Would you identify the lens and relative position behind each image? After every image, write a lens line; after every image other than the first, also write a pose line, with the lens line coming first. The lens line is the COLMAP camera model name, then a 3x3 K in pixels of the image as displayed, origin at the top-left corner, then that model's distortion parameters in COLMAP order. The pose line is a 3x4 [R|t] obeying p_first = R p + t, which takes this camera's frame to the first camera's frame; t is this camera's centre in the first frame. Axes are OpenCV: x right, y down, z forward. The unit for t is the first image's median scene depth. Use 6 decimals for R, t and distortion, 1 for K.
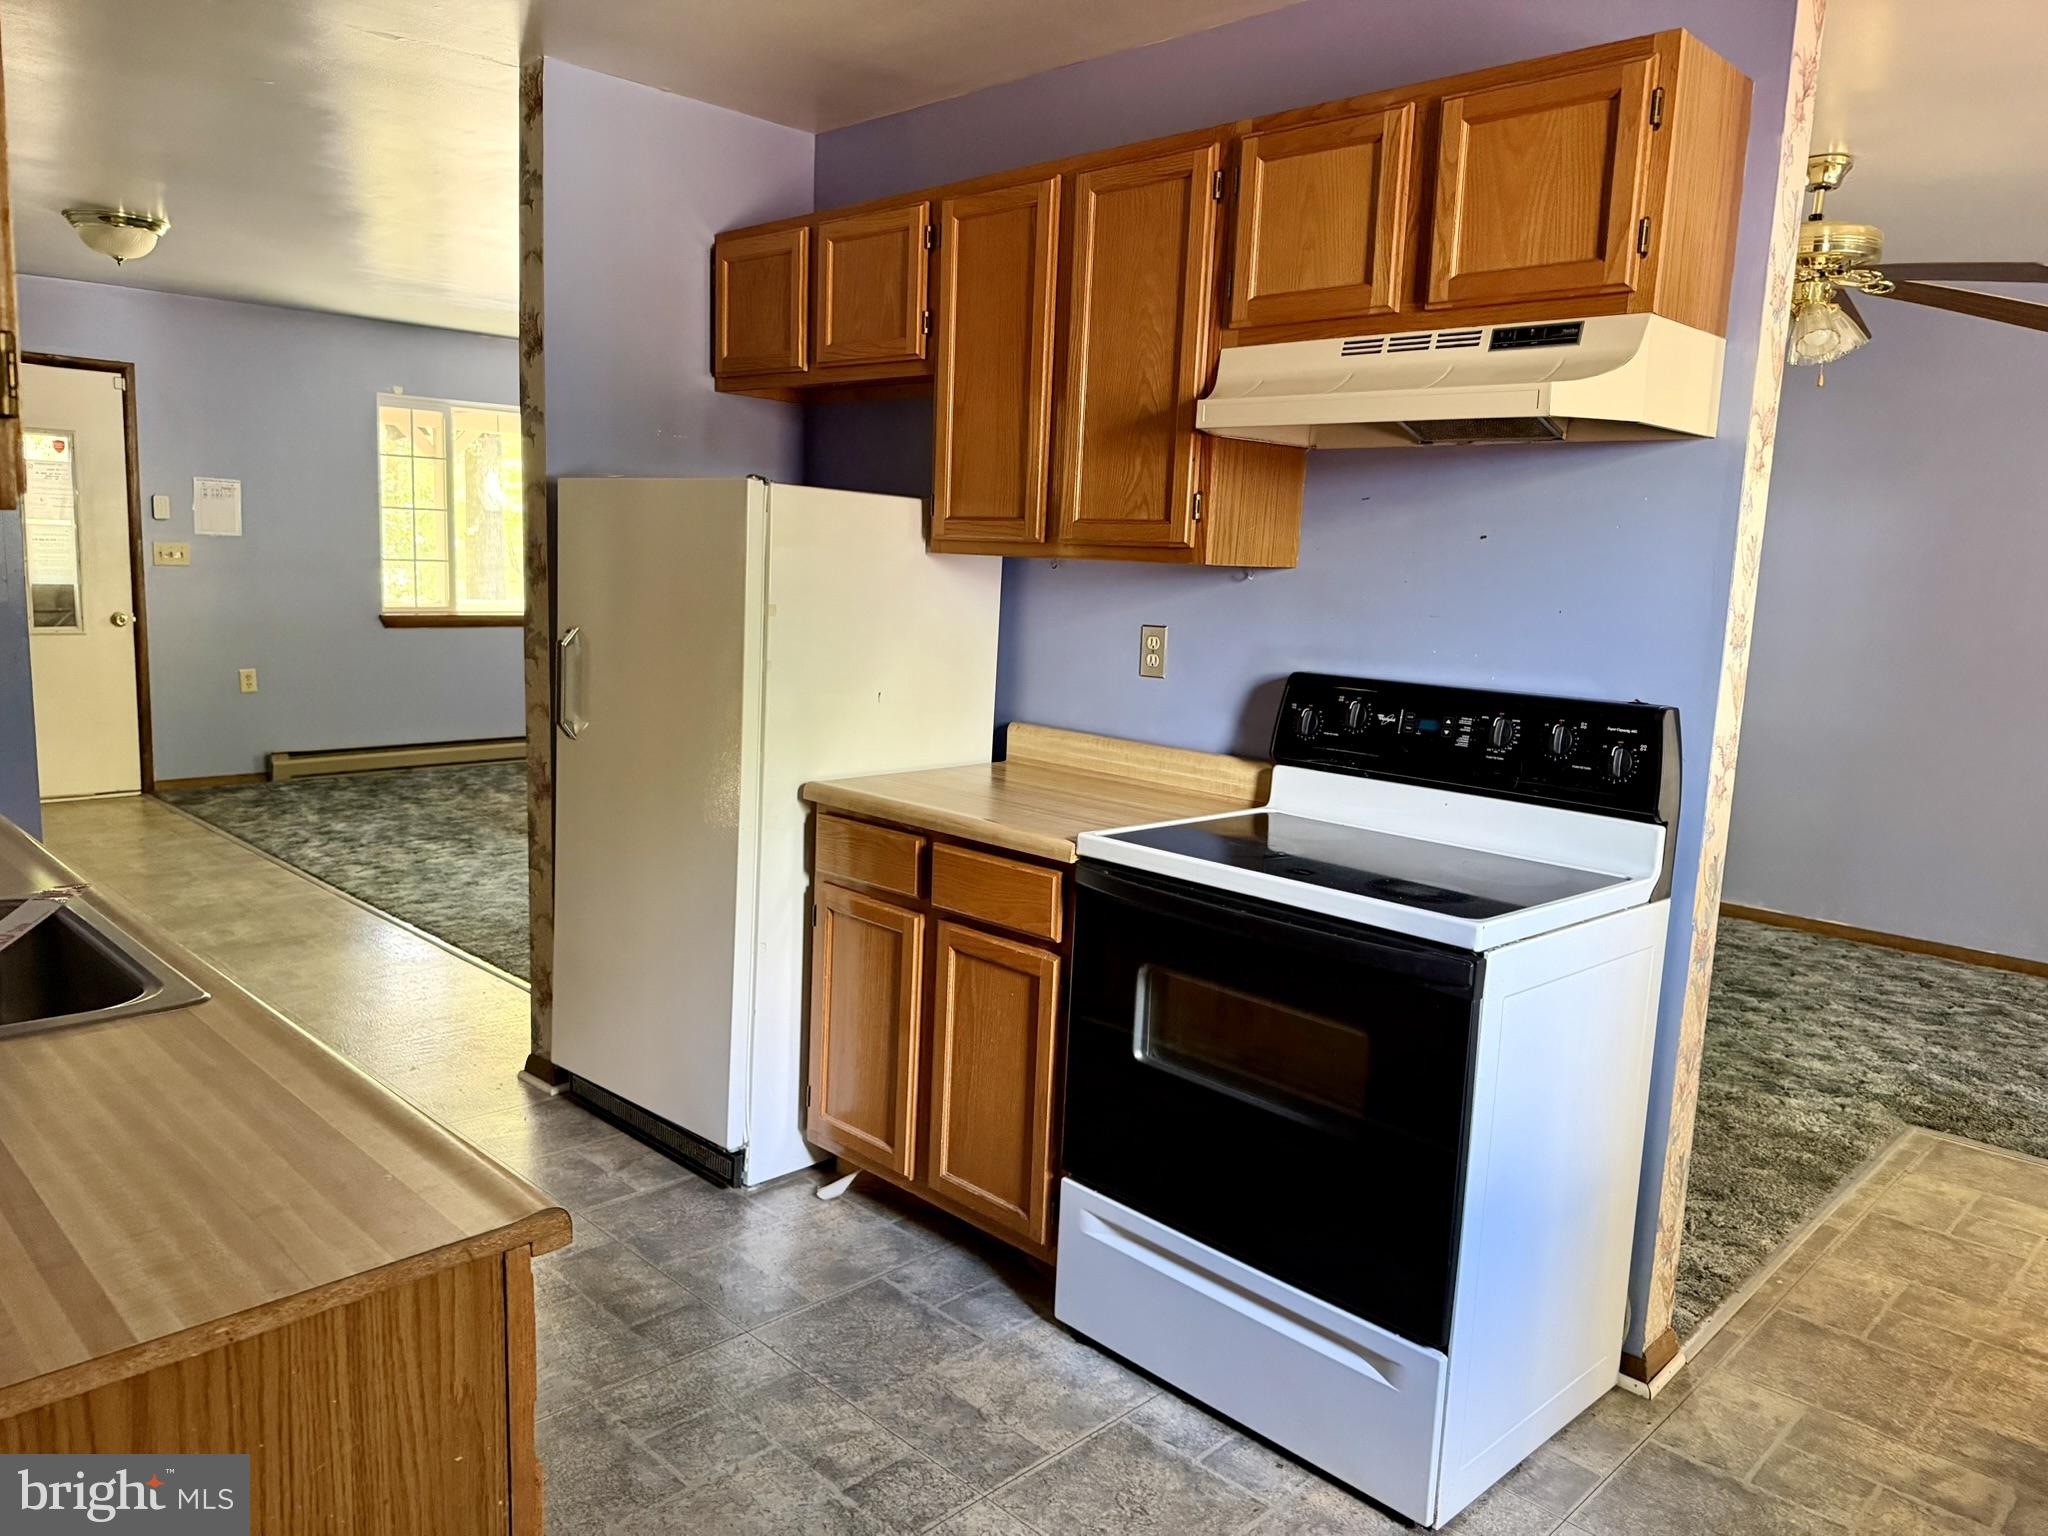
lens RADIAL K [[1480.5, 0, 964.7], [0, 1480.5, 762.3], [0, 0, 1]] dist [0.000859, -0.001064]
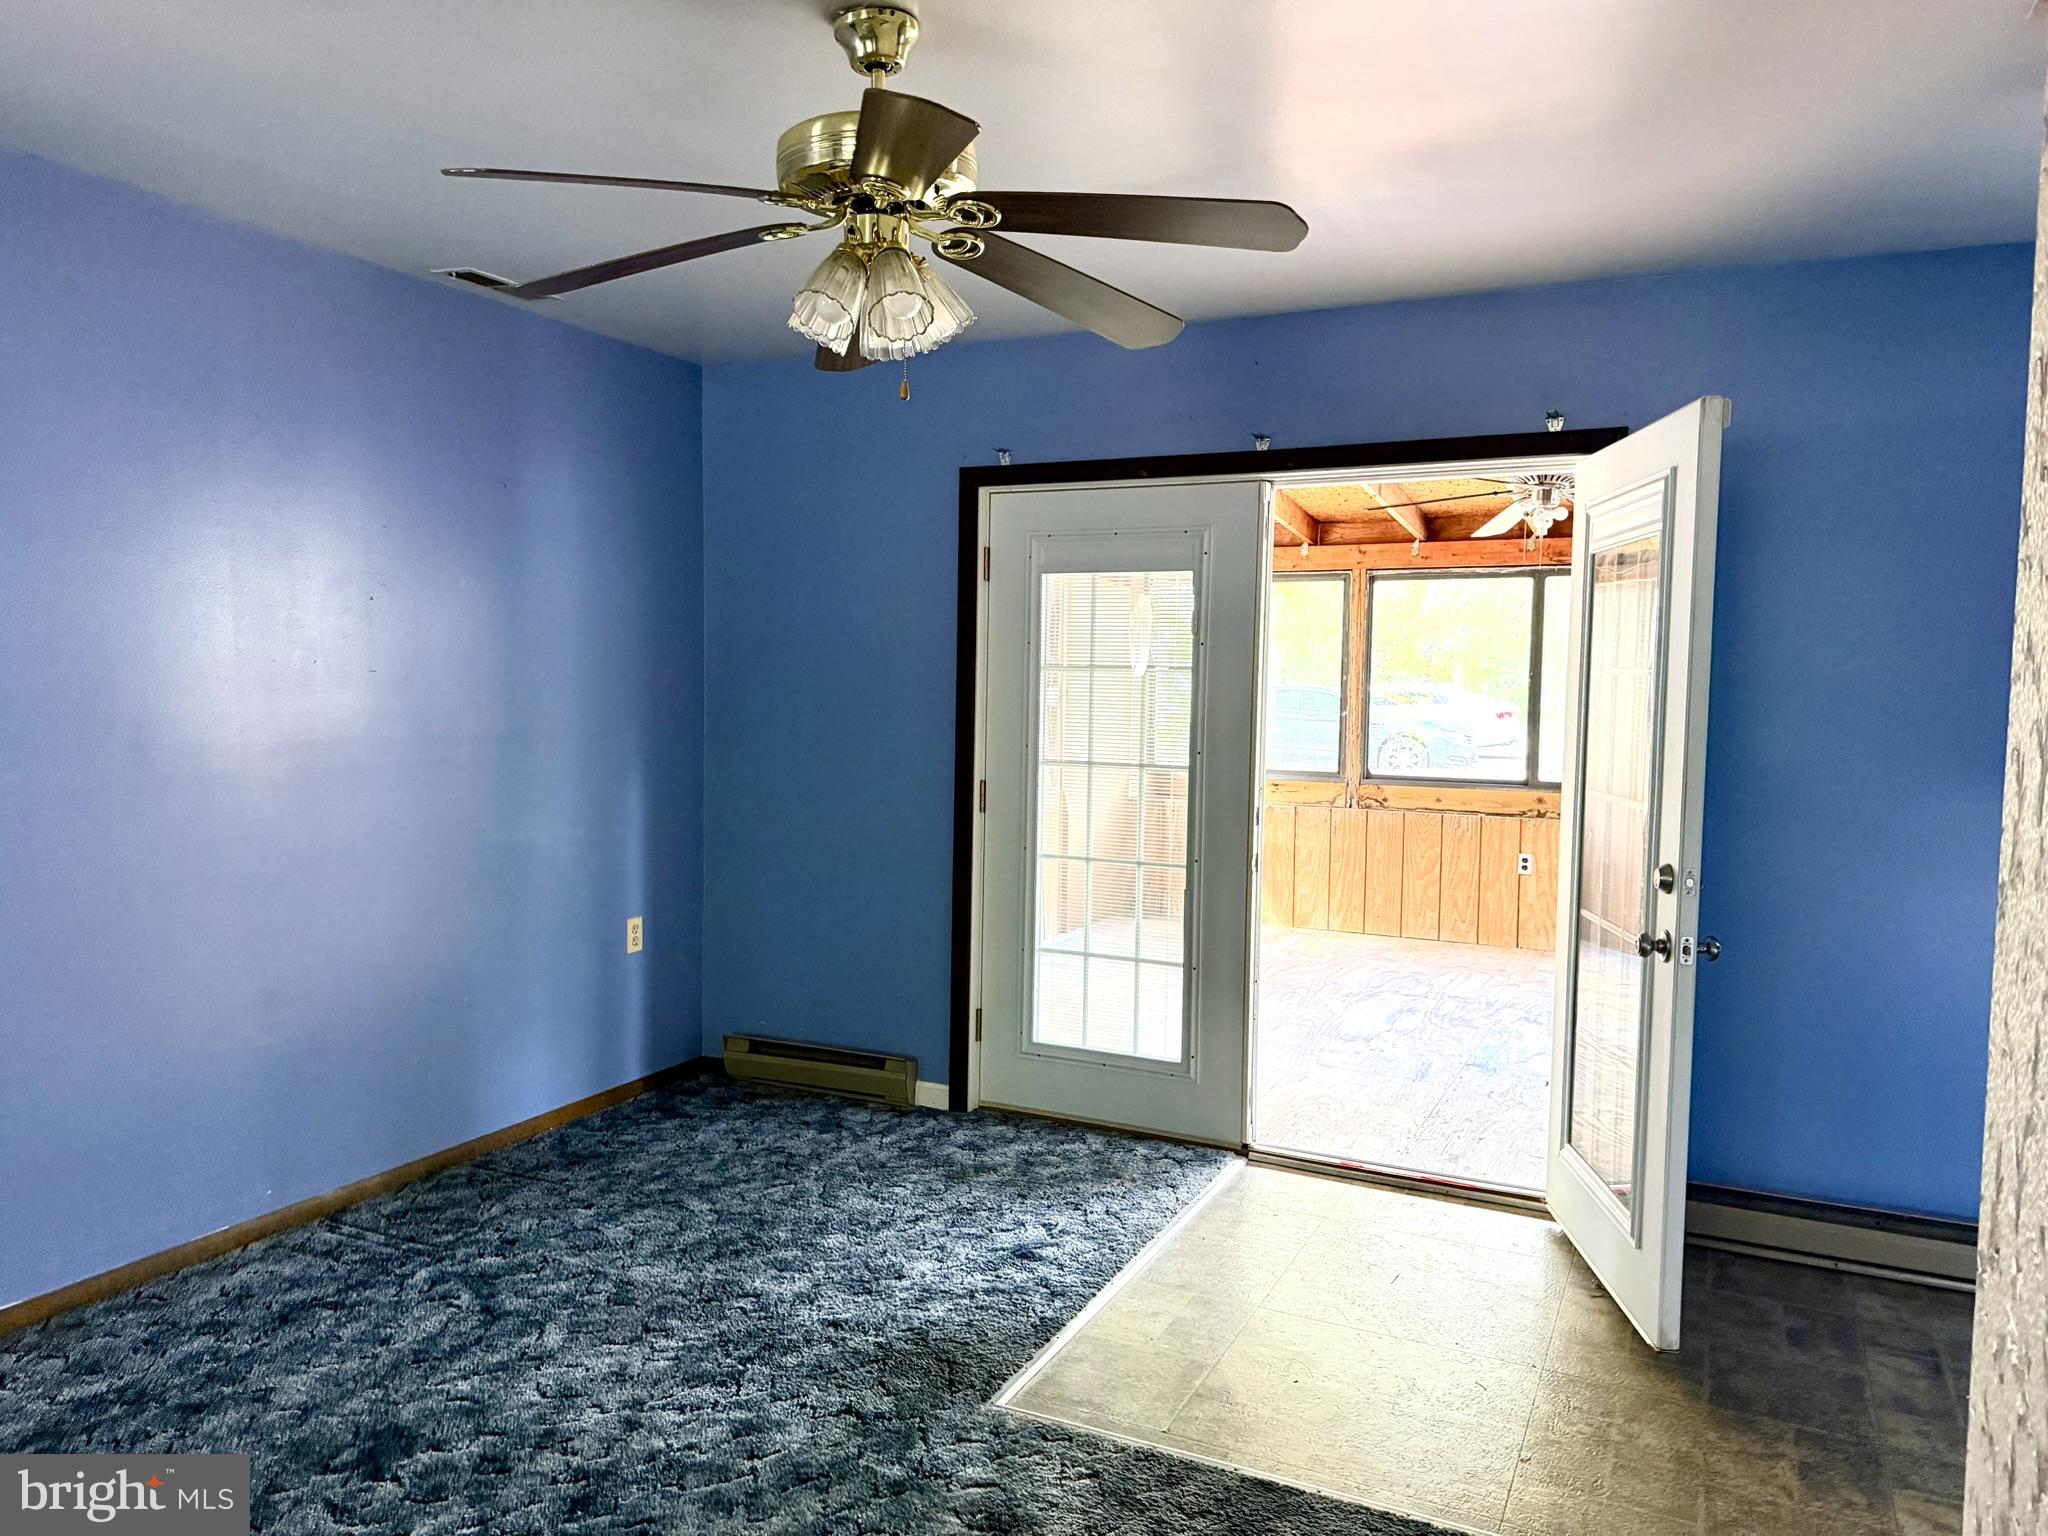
lens RADIAL K [[1480.5, 0, 964.7], [0, 1480.5, 762.3], [0, 0, 1]] dist [0.000859, -0.001064]
pose [[-0.348381, -0.096985, 0.932322, -0.023755], [0.114179, 0.982836, 0.144905, -0.164575], [-0.930373, 0.156934, -0.331327, 1.066576]]
